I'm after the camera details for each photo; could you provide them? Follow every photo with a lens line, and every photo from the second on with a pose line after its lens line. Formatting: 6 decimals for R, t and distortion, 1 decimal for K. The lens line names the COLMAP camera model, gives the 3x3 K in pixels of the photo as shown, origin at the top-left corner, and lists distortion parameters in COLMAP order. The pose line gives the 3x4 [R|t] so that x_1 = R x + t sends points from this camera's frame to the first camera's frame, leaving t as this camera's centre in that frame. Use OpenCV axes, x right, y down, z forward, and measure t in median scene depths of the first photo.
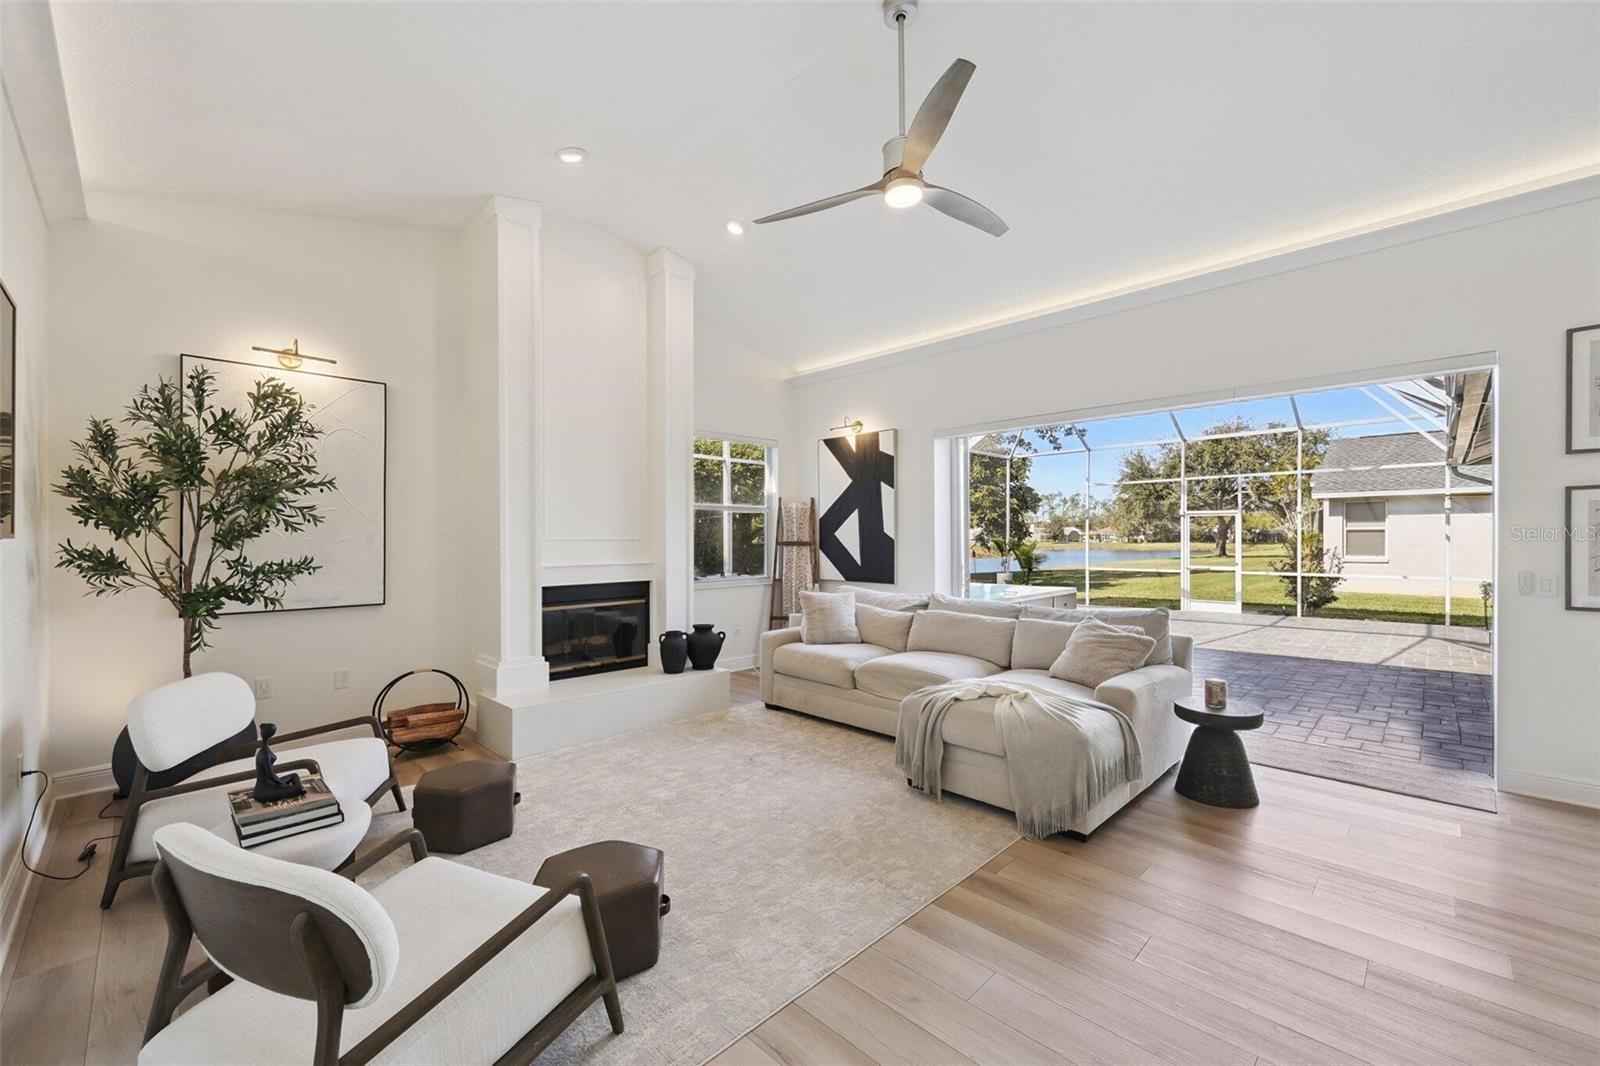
lens RADIAL K [[643.5, 0, 795.9], [0, 643.5, 541.2], [0, 0, 1]] dist [-0.007447, 0.000967]
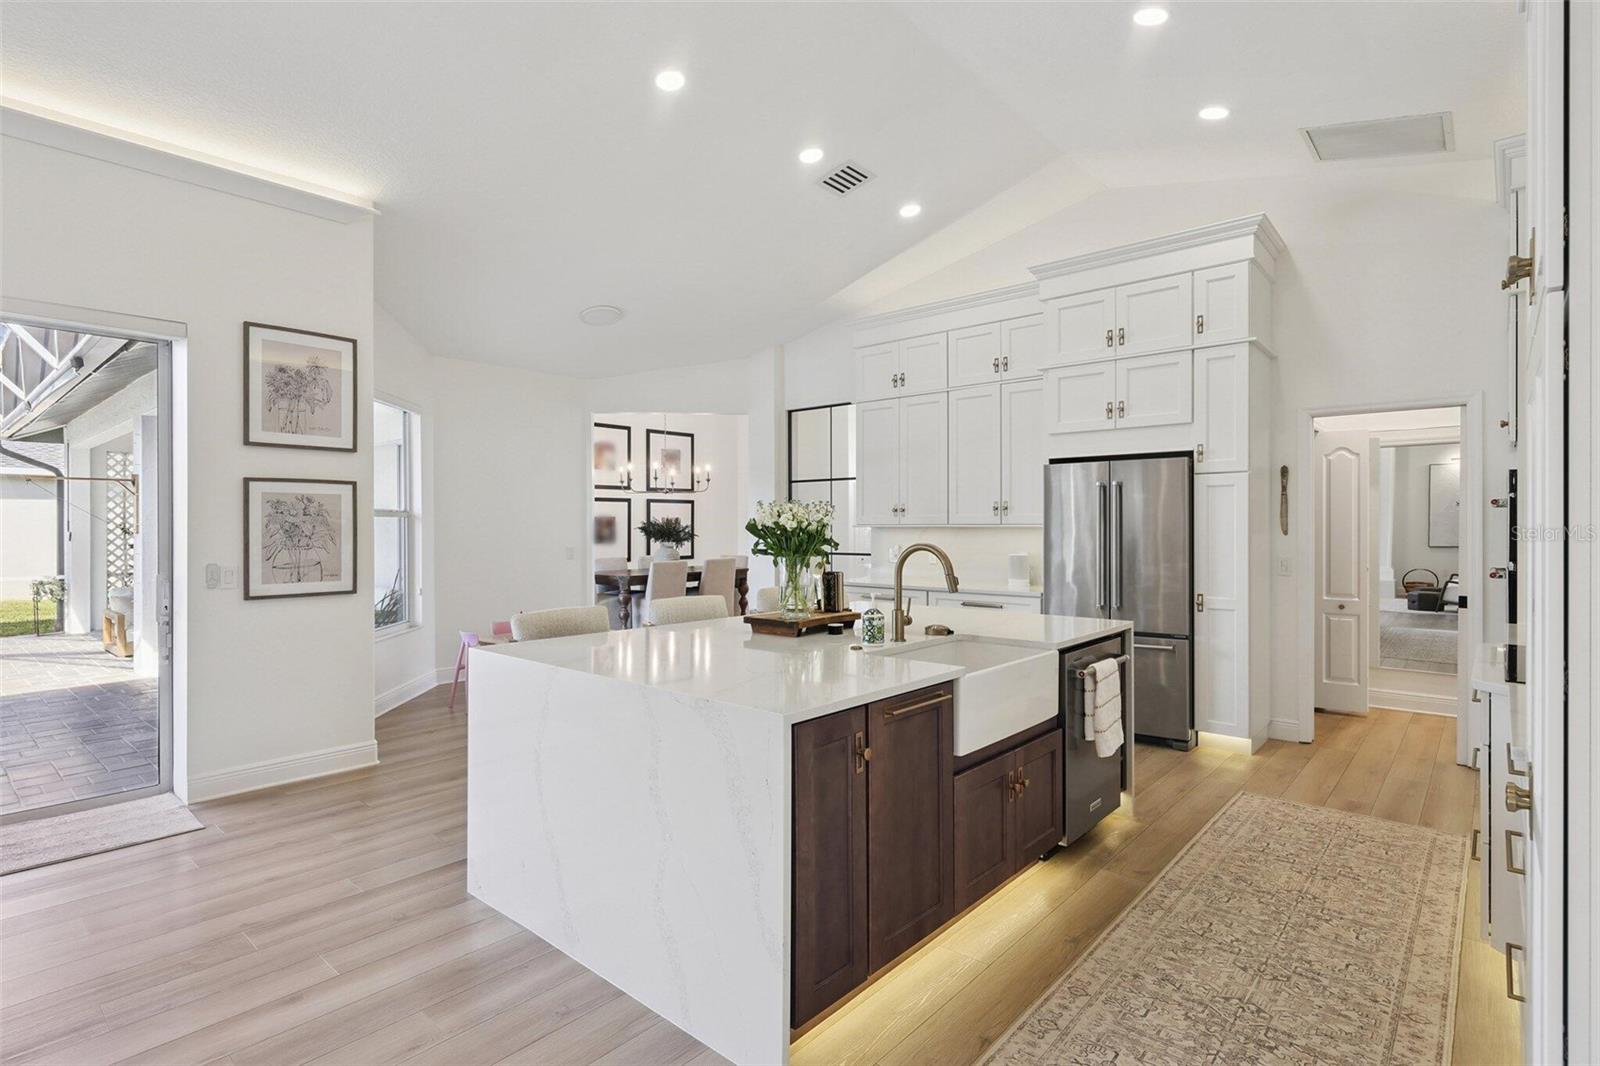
lens RADIAL K [[792.7, 0, 790.3], [0, 792.7, 527.9], [0, 0, 1]] dist [0.001970, -0.000253]
pose [[-0.062414, -0.002044, 0.998048, -0.070528], [0.003514, 0.999991, 0.002268, -0.004575], [-0.998044, 0.003649, -0.062407, 0.170681]]
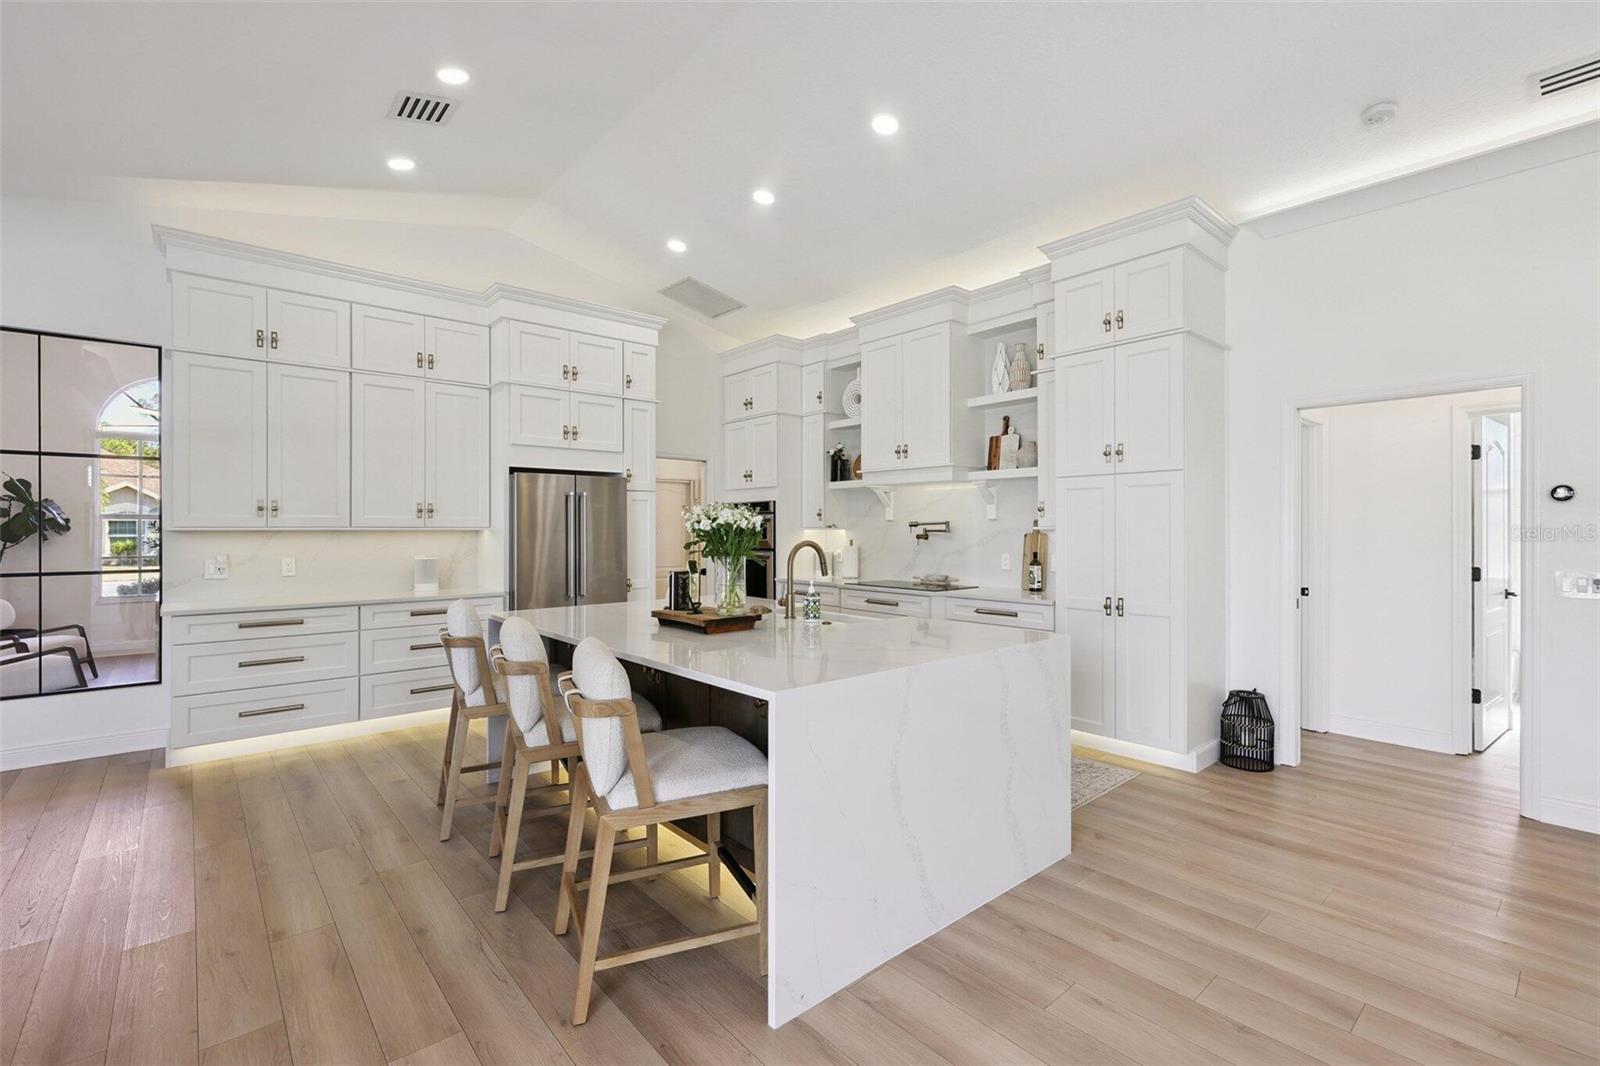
lens RADIAL K [[705.3, 0, 790.9], [0, 705.3, 528.5], [0, 0, 1]] dist [0.001441, 0.000860]
pose [[-0.997004, 0.002604, 0.077302, 0.595731], [0.002489, 0.999996, -0.001588, -0.000750], [-0.077306, -0.001391, -0.997006, 0.856233]]
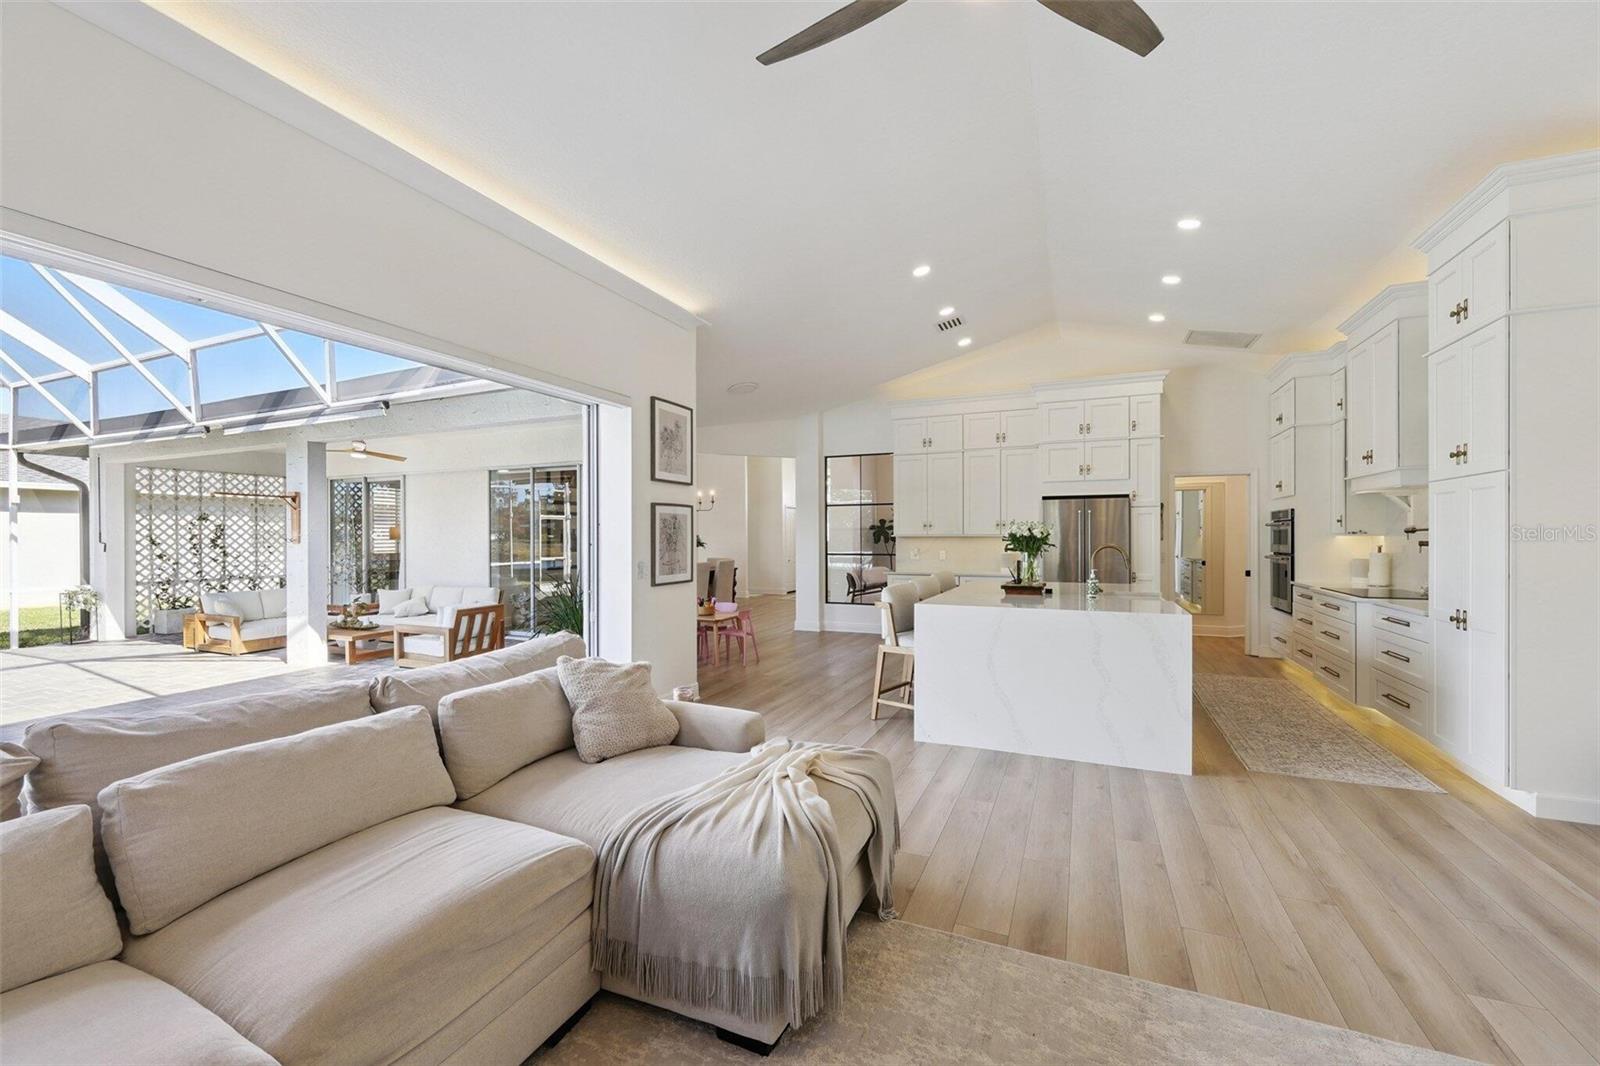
lens RADIAL K [[643.5, 0, 796.9], [0, 643.5, 539.1], [0, 0, 1]] dist [-0.007447, 0.000967]
pose [[-0.362239, -0.002802, 0.932081, -0.226123], [0.005076, 0.999975, 0.004979, -0.005828], [-0.932072, 0.006535, -0.362215, 0.944028]]
